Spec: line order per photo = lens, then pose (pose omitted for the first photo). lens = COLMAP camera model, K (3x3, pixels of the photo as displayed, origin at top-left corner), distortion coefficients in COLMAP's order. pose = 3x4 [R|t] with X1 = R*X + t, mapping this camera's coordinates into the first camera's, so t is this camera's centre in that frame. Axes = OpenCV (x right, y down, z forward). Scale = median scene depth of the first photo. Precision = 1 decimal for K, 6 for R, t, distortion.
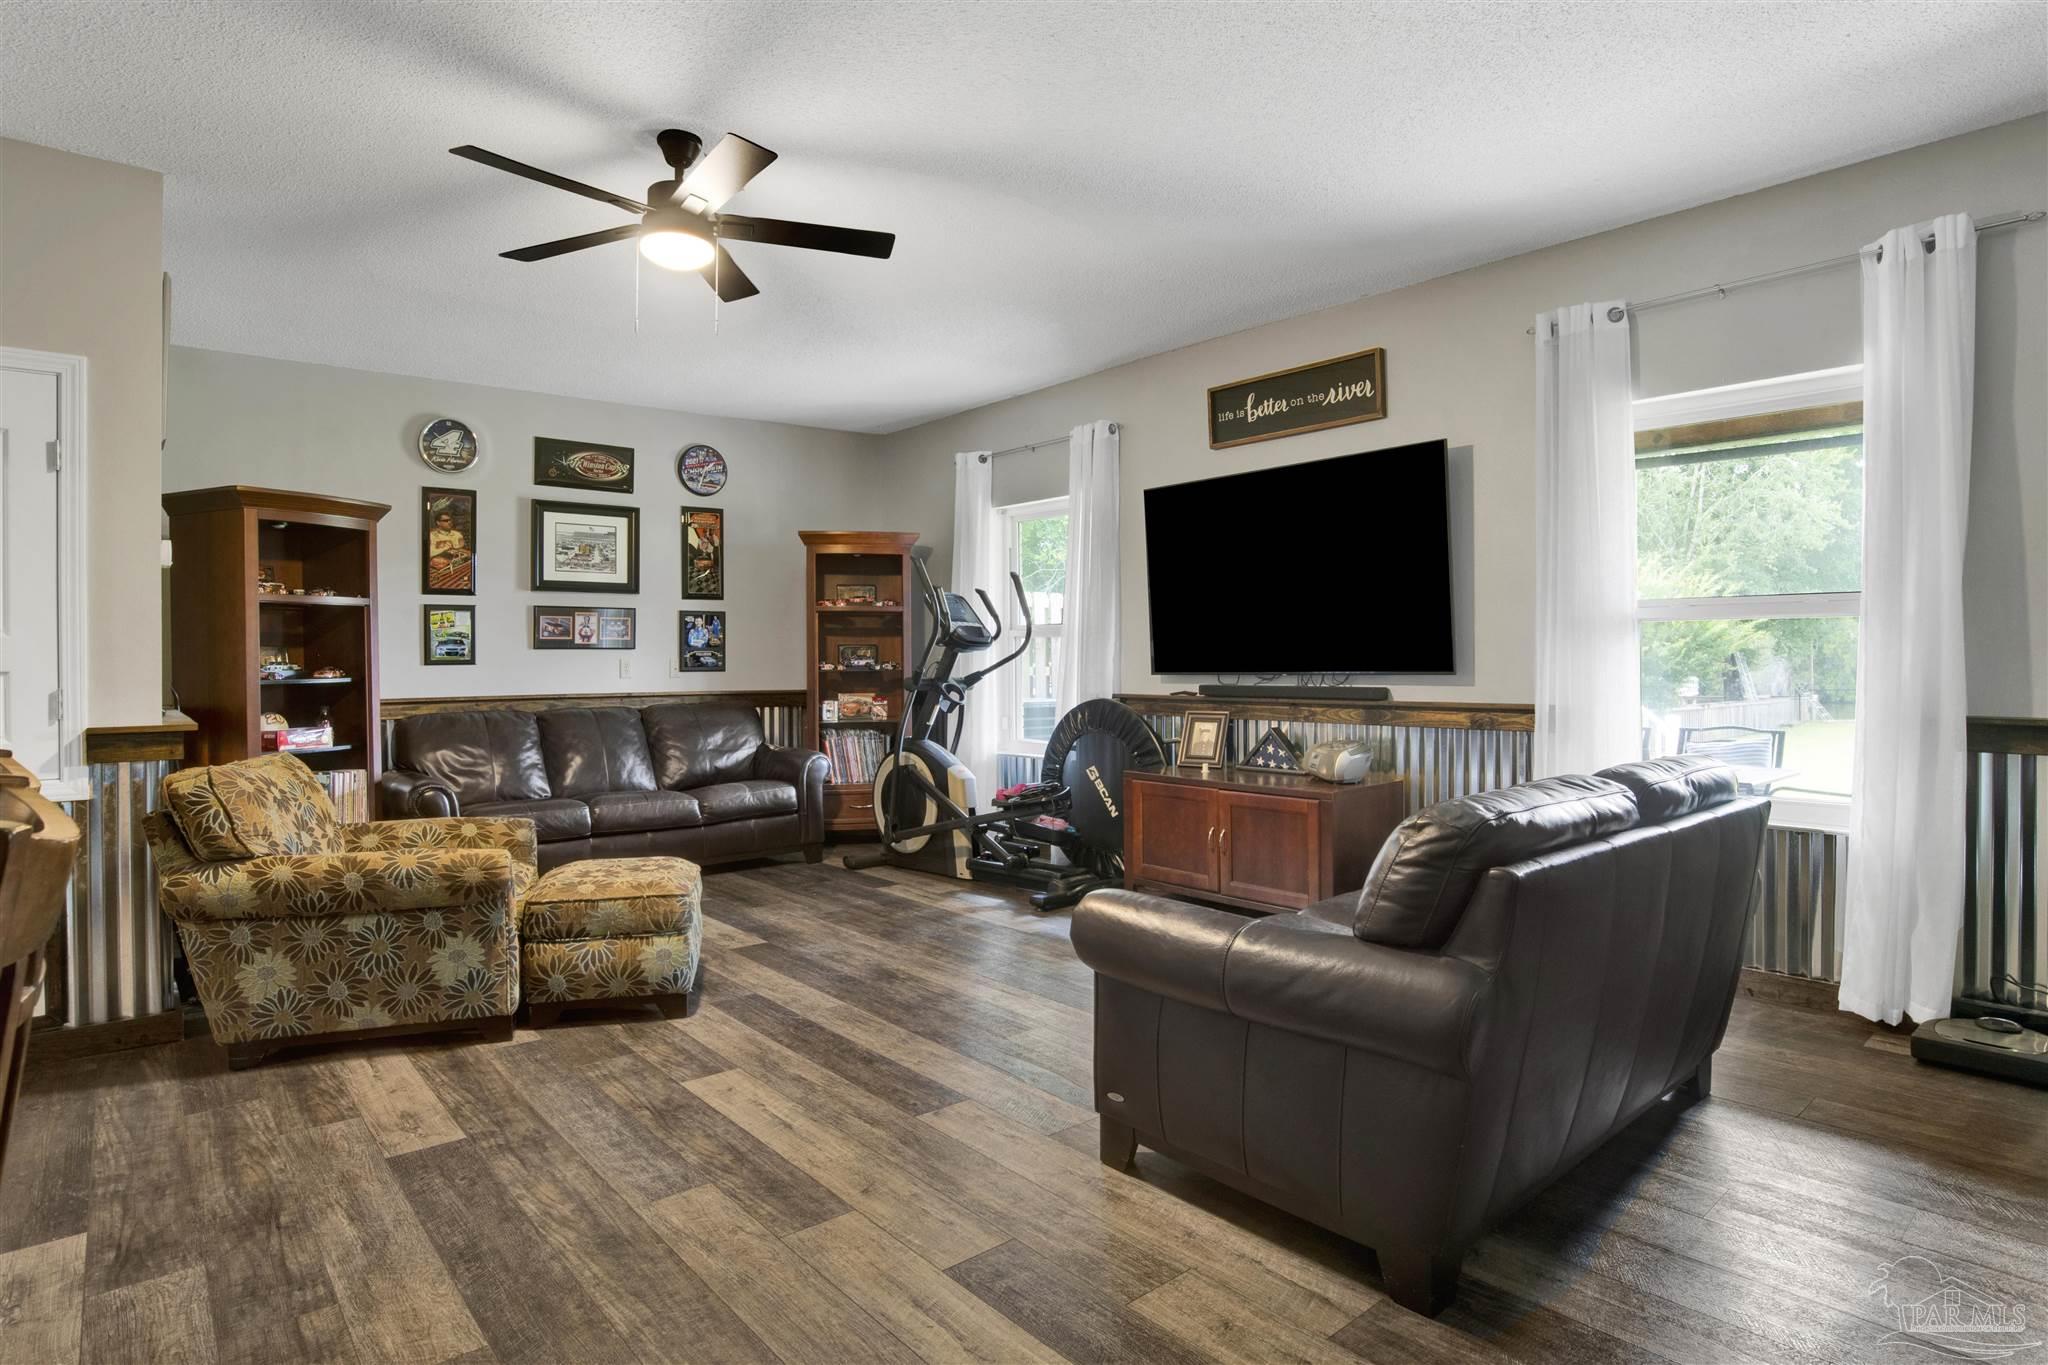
lens RADIAL K [[1107.0, 0, 1043.4], [0, 1107.0, 651.9], [0, 0, 1]] dist [-0.073489, 0.026225]
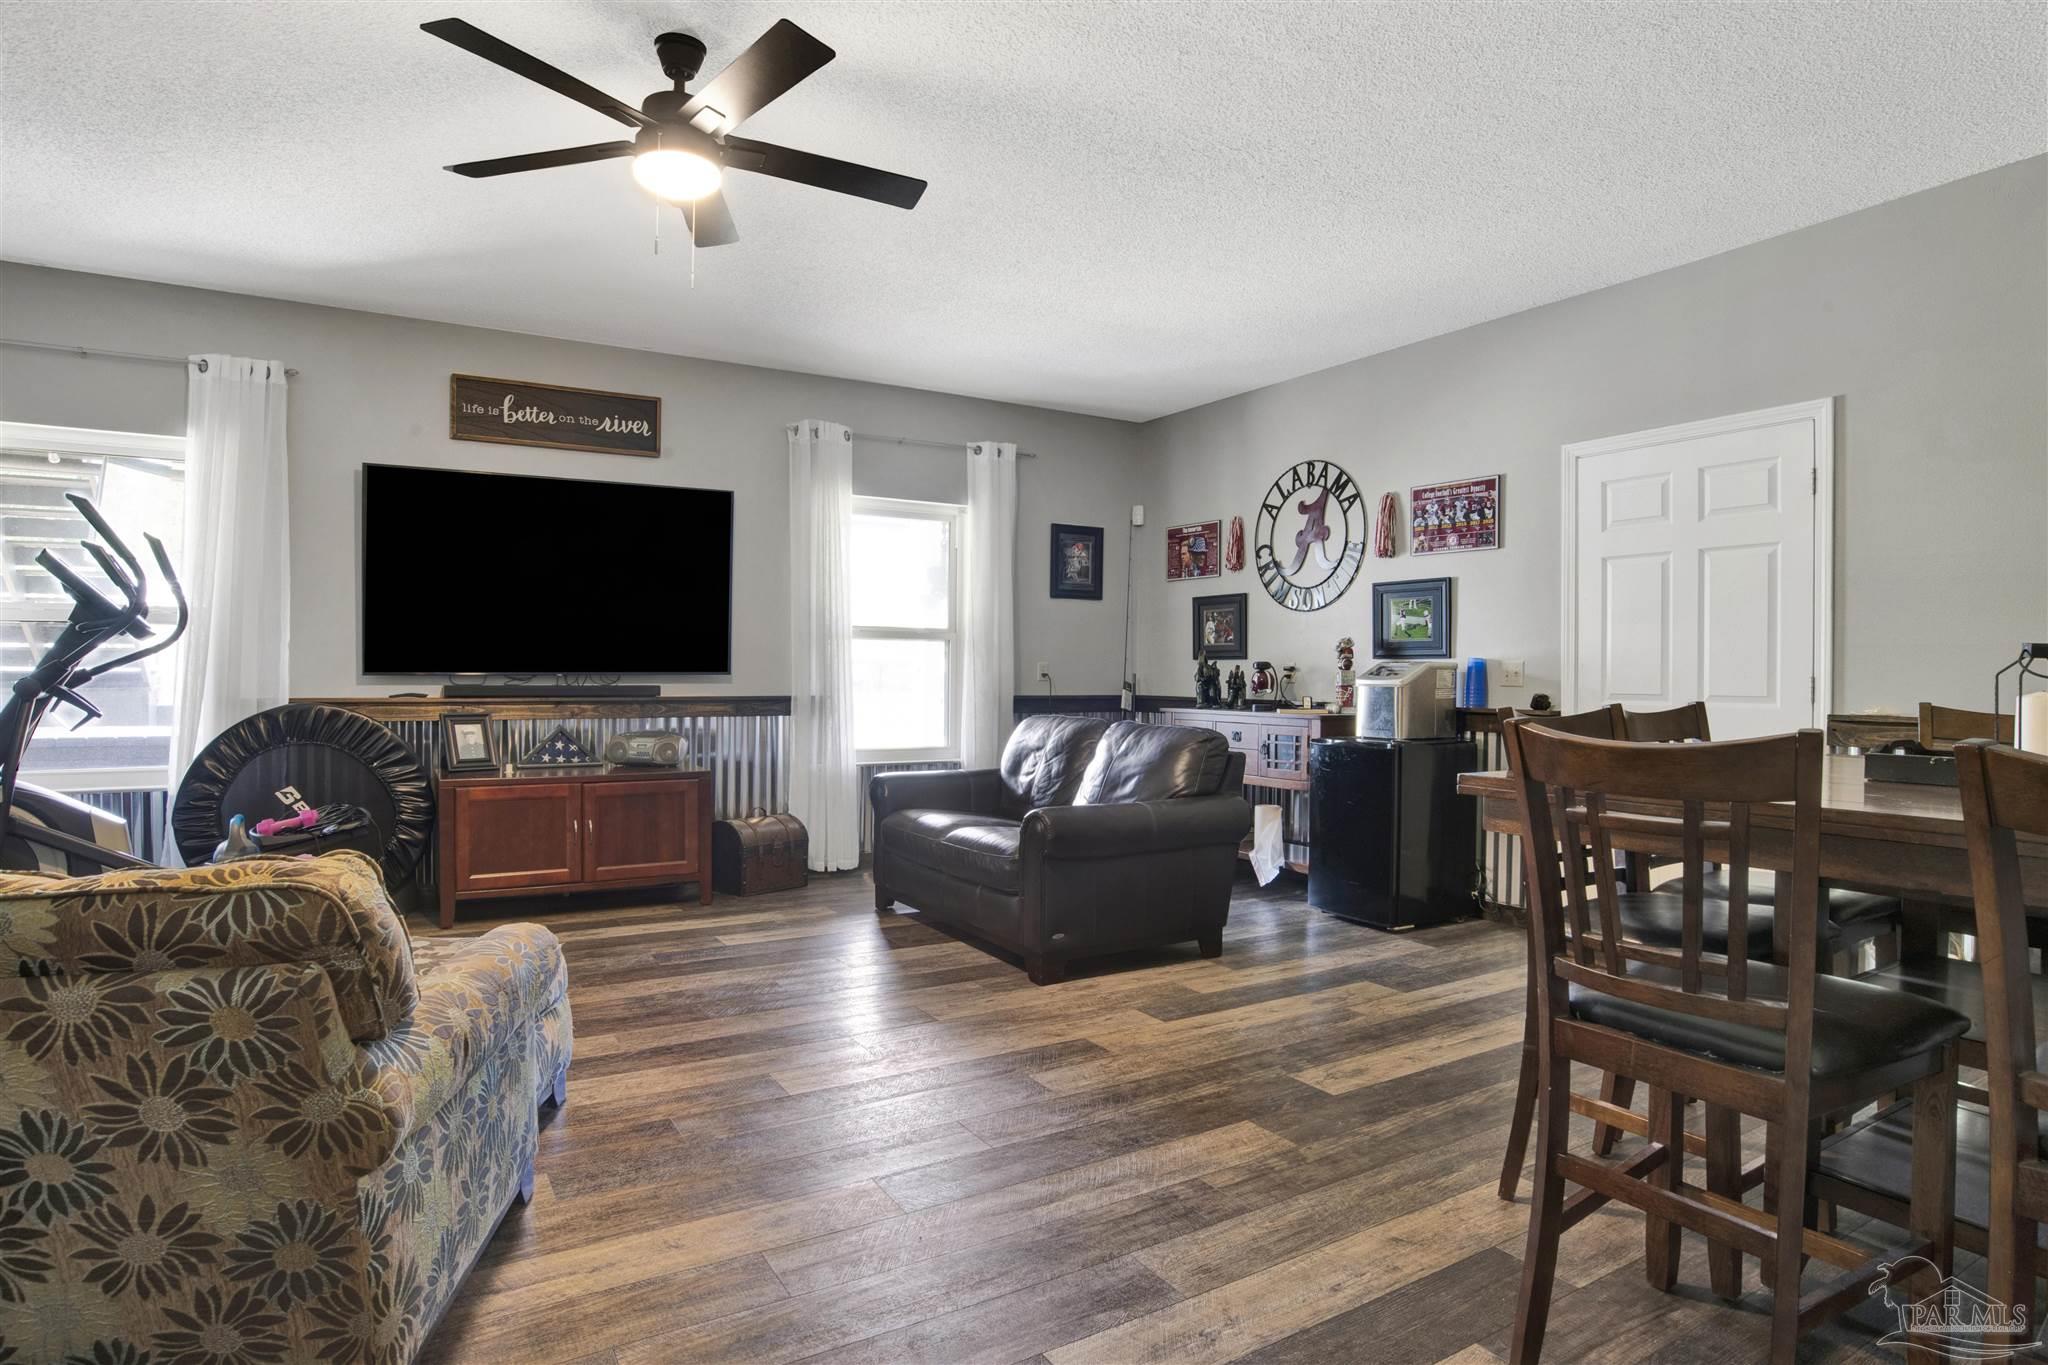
lens RADIAL K [[1113.6, 0, 1024.0], [0, 1113.6, 682.5], [0, 0, 1]] dist [-0.059758, 0.000655]
pose [[0.173767, -0.004622, 0.984776, -0.972440], [-0.015506, 0.999852, 0.007429, 0.017186], [-0.984665, -0.016561, 0.173669, 0.491320]]
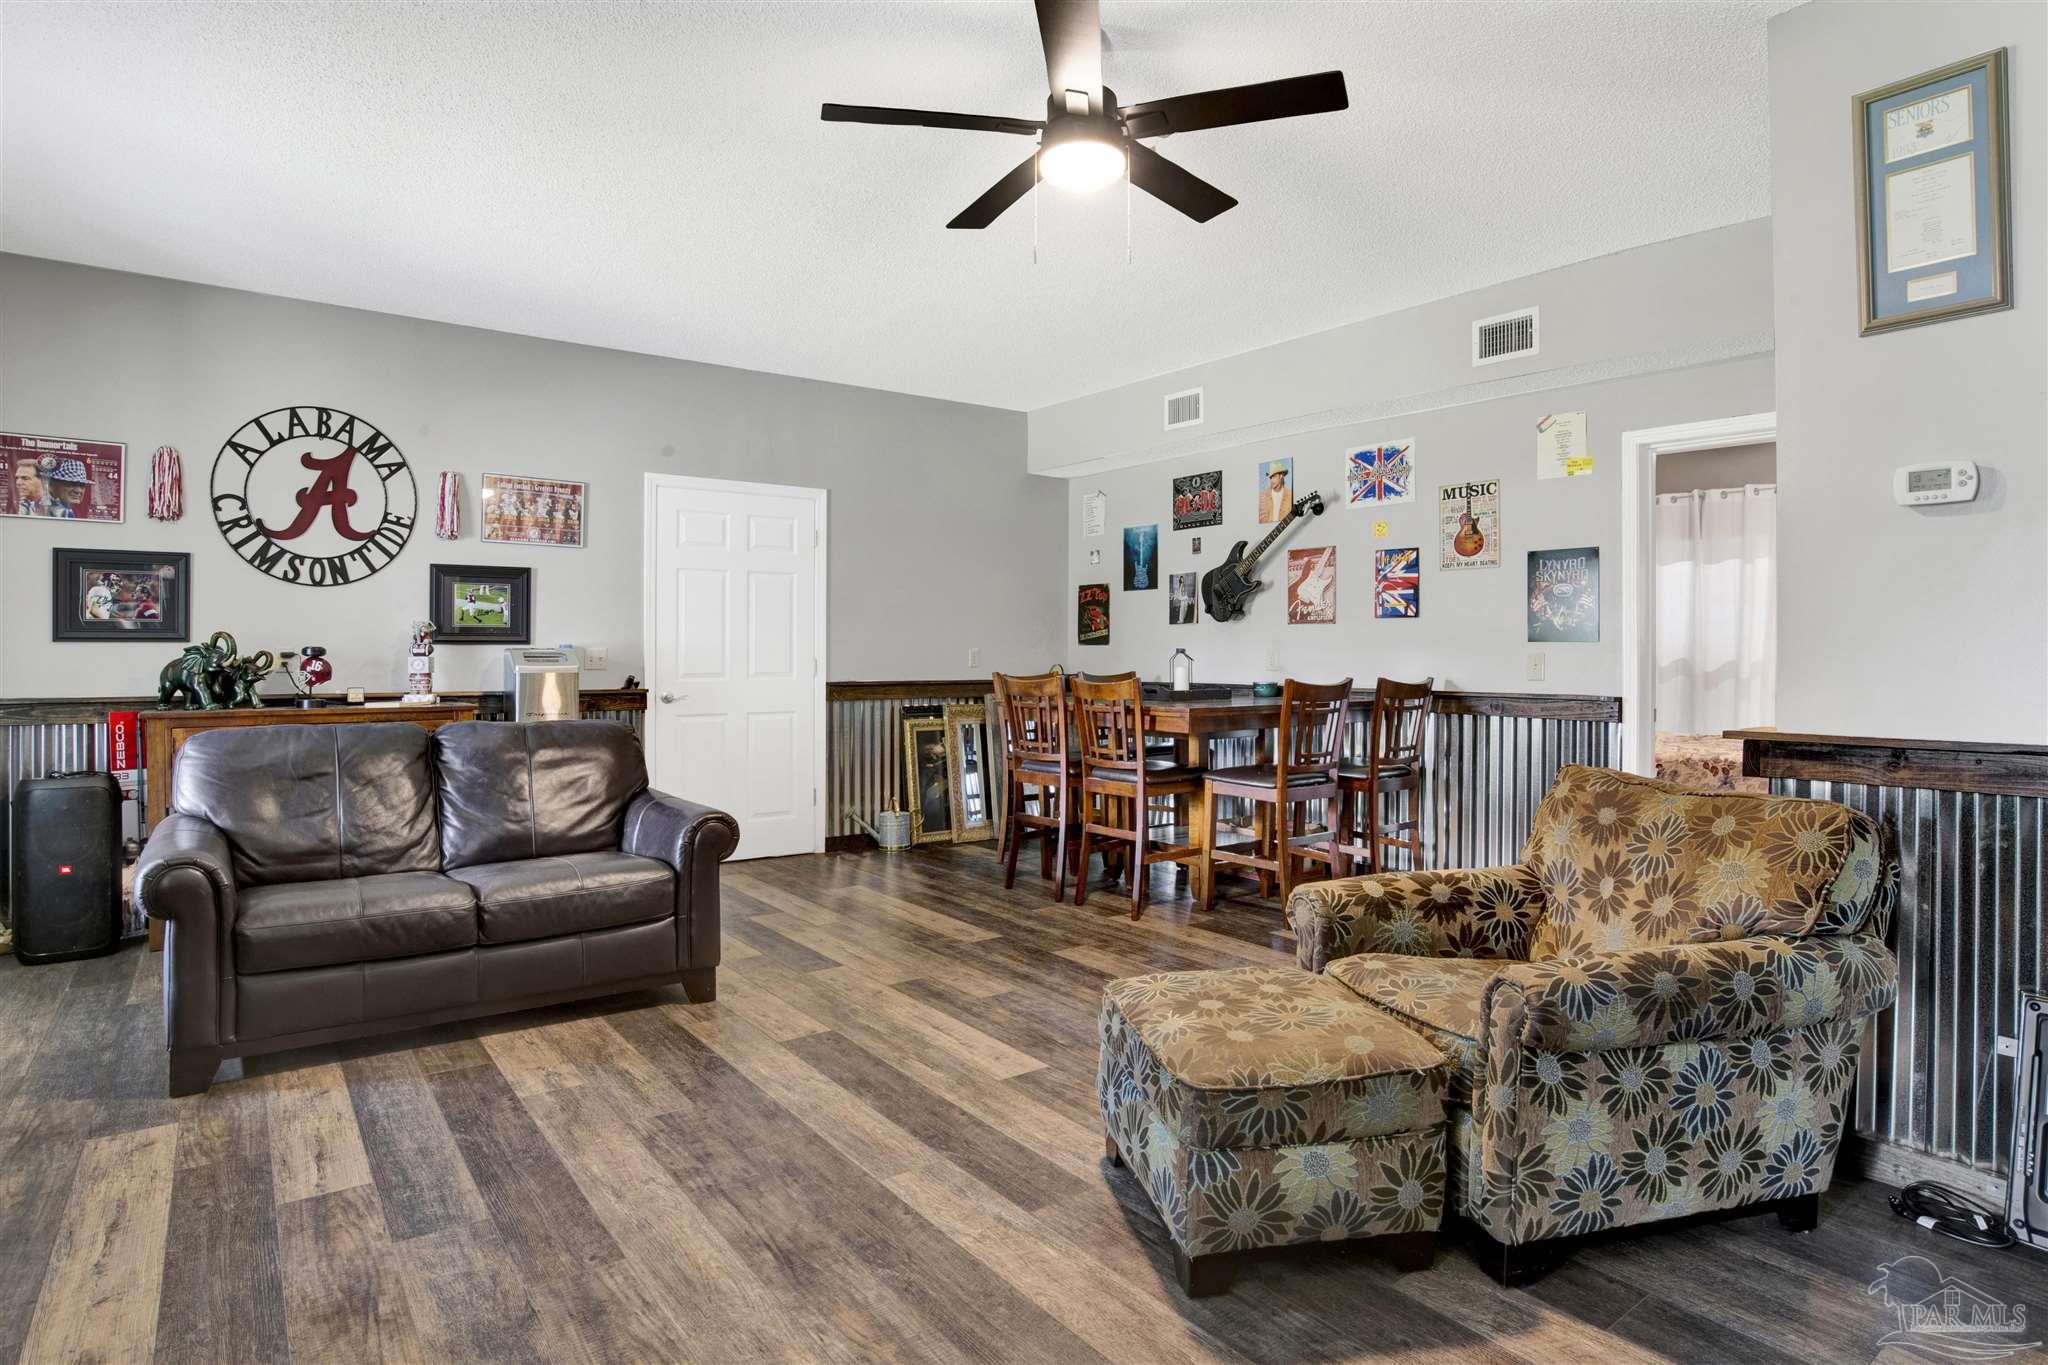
lens RADIAL K [[1107.0, 0, 1043.4], [0, 1107.0, 651.9], [0, 0, 1]] dist [-0.073489, 0.026225]
pose [[-0.998247, 0.004405, 0.059016, -0.302601], [0.003736, 0.999928, -0.011441, 0.017492], [-0.059062, -0.011200, -0.998191, 1.569825]]
